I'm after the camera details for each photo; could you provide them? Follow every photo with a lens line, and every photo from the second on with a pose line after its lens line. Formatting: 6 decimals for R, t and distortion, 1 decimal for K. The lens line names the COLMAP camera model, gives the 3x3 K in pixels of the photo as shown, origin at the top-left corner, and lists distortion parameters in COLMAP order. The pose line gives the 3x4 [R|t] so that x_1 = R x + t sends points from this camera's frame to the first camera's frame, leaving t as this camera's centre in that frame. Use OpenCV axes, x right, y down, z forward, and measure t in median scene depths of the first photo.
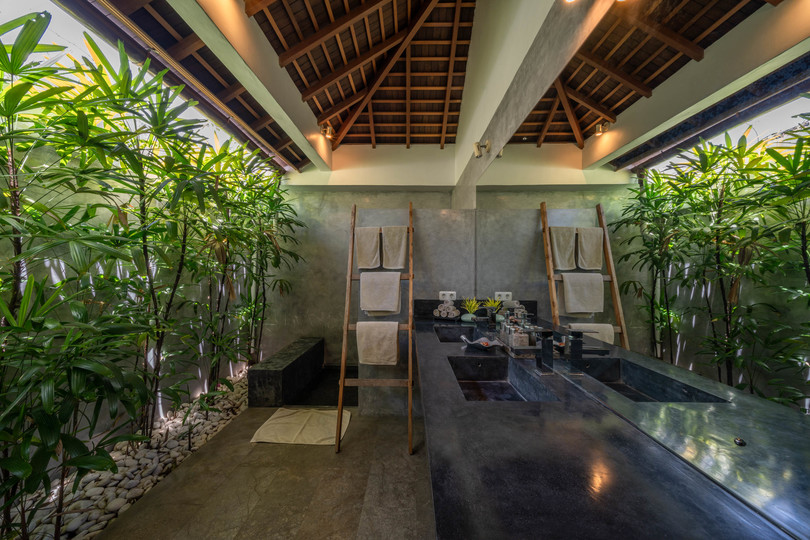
lens RADIAL K [[273.9, 0, 409.9], [0, 273.9, 271.0], [0, 0, 1]] dist [-0.000067, -0.000071]
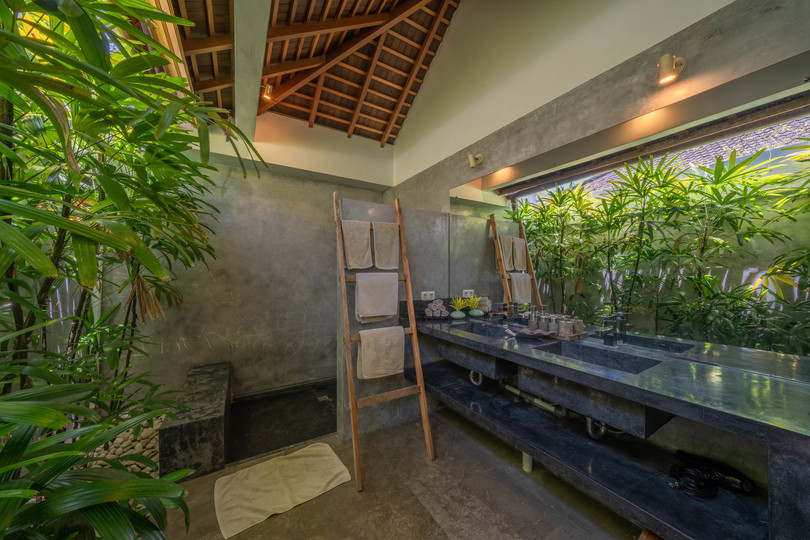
lens RADIAL K [[273.9, 0, 408.8], [0, 273.9, 270.5], [0, 0, 1]] dist [-0.000067, -0.000071]
pose [[0.847212, 0.001415, 0.531253, -0.412658], [0.002767, 0.999971, -0.007075, 0.002998], [-0.531247, 0.007463, 0.847184, 0.153994]]
